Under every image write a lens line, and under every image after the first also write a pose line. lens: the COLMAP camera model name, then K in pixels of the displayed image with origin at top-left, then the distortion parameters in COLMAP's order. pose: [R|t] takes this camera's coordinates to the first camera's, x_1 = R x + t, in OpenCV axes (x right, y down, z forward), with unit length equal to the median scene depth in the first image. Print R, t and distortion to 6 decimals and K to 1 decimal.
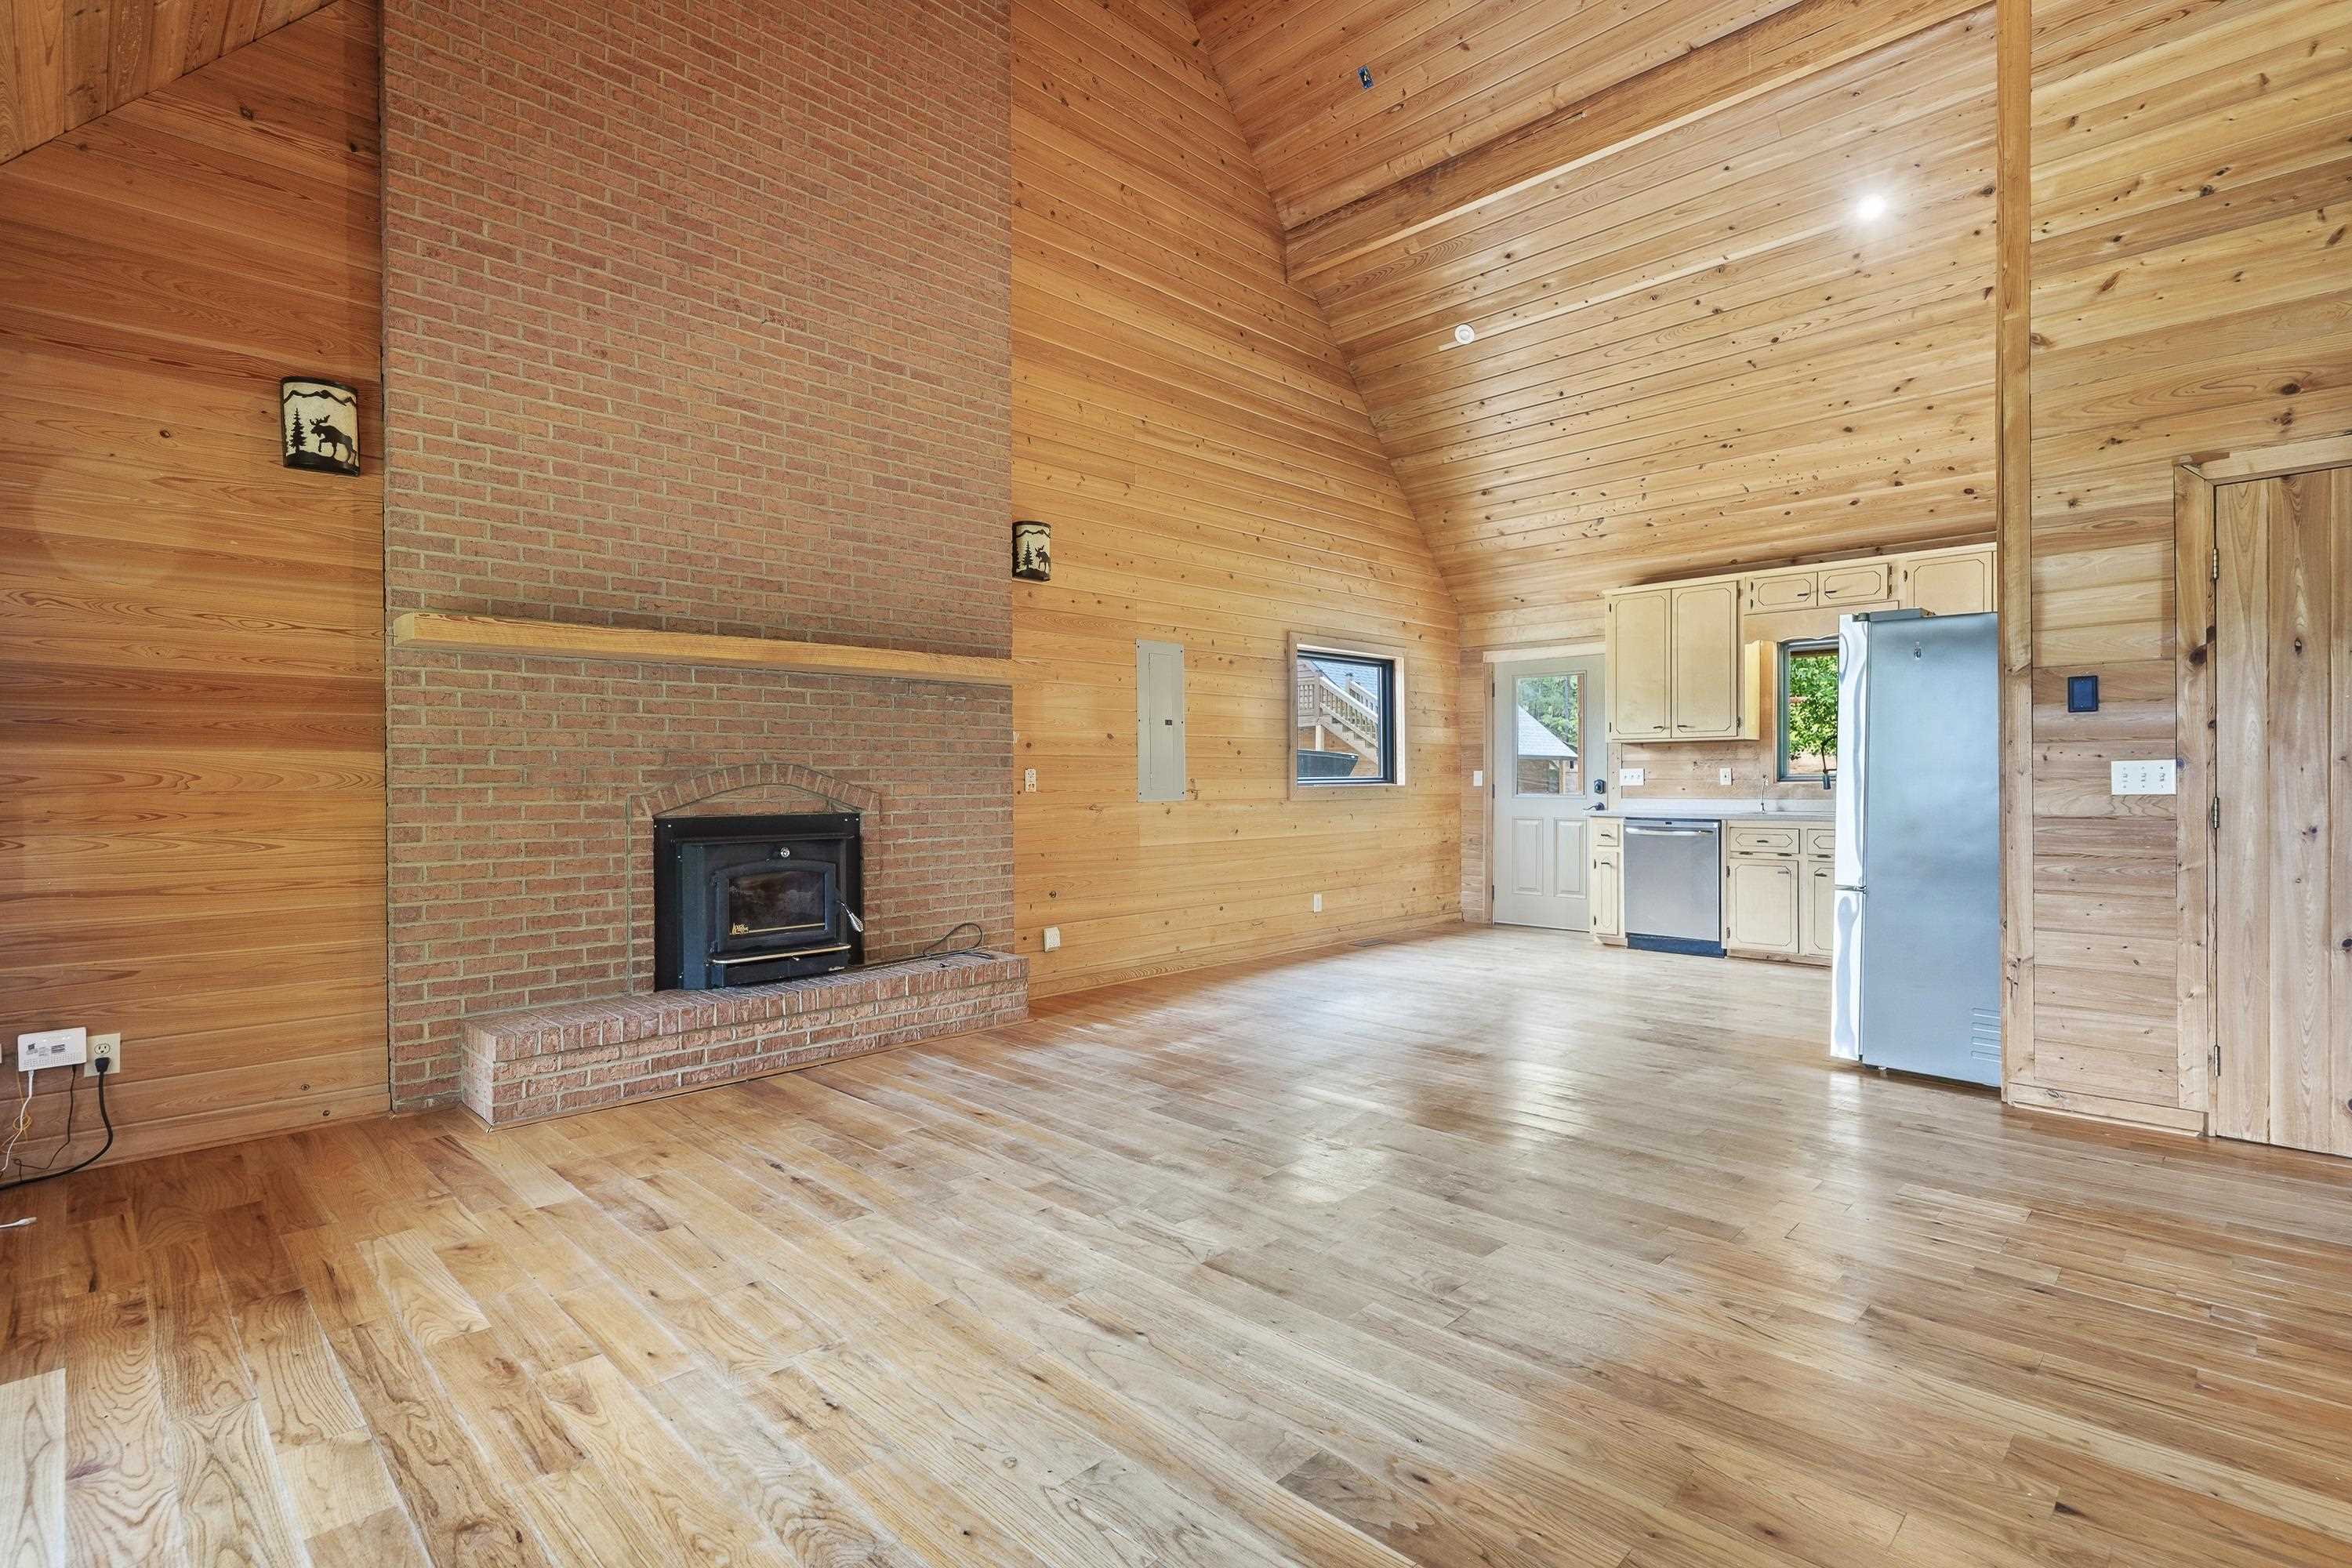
lens RADIAL K [[1122.7, 0, 1168.1], [0, 1122.7, 789.3], [0, 0, 1]] dist [-0.002199, 0.000092]
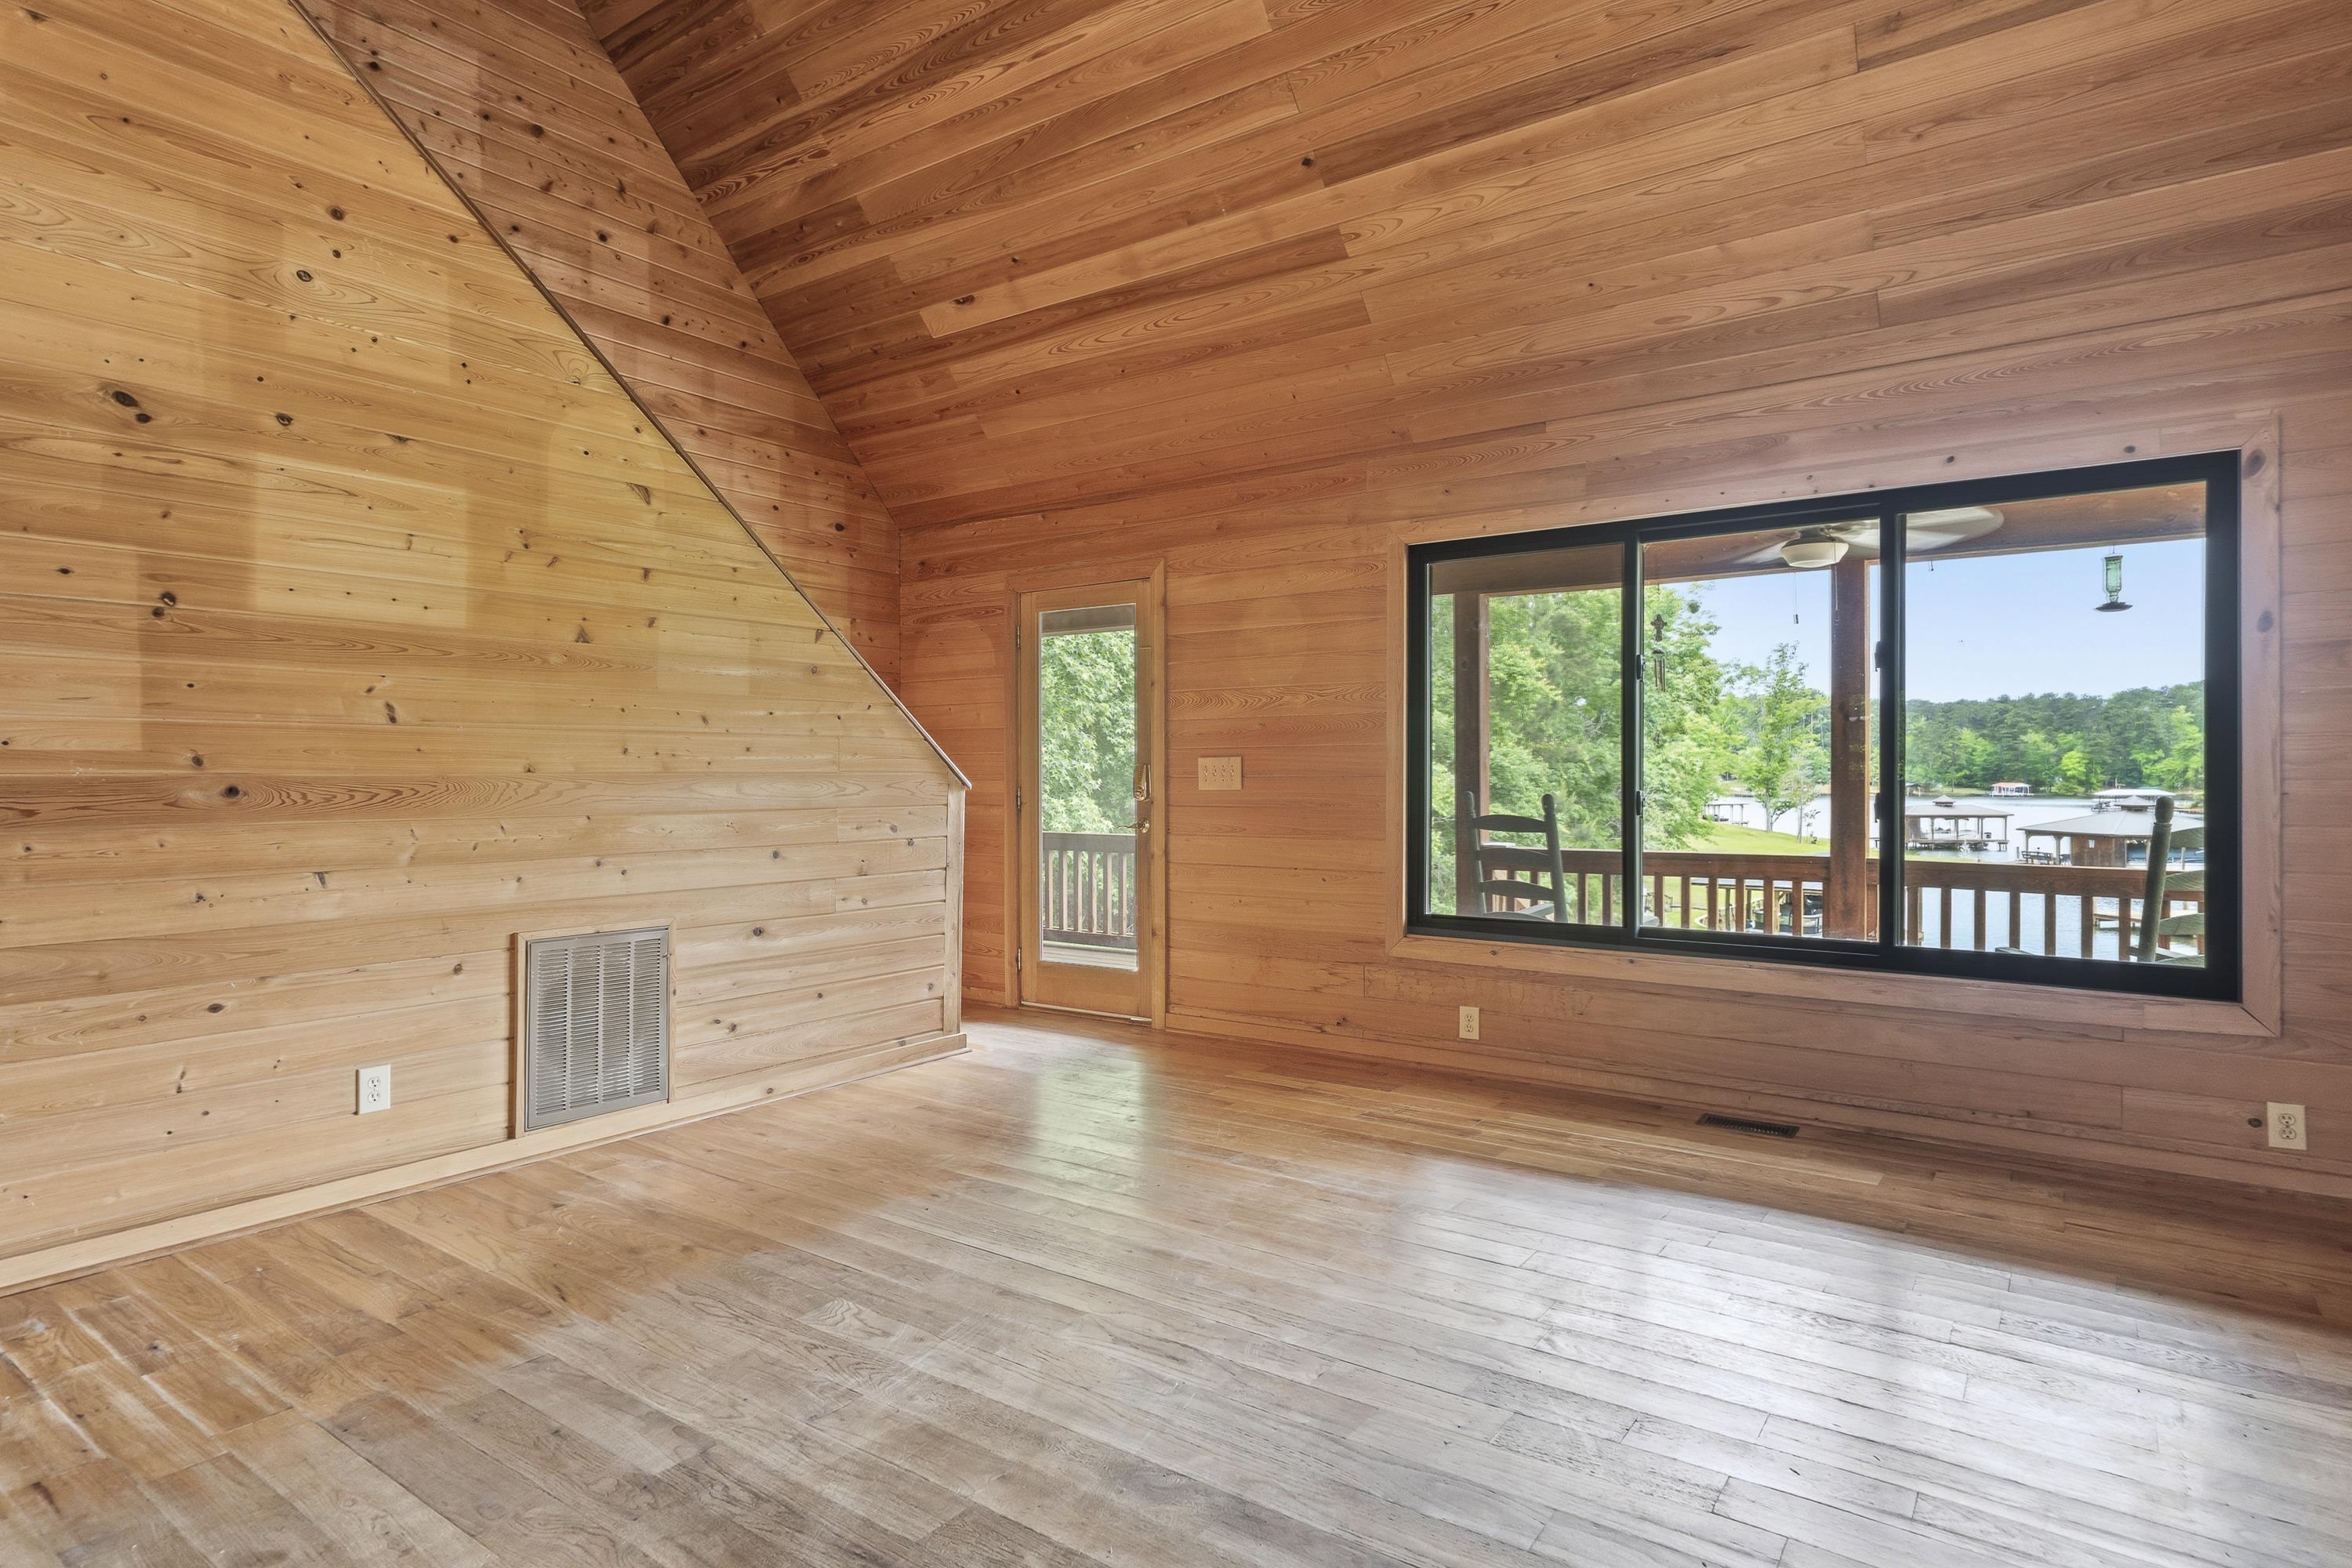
lens RADIAL K [[1244.8, 0, 1175.9], [0, 1244.8, 776.3], [0, 0, 1]] dist [-0.002944, 0.000268]
pose [[-0.986824, 0.006346, -0.161673, 0.073039], [0.004435, 0.999916, 0.012176, -0.011790], [0.161737, 0.011299, -0.986769, 1.231853]]
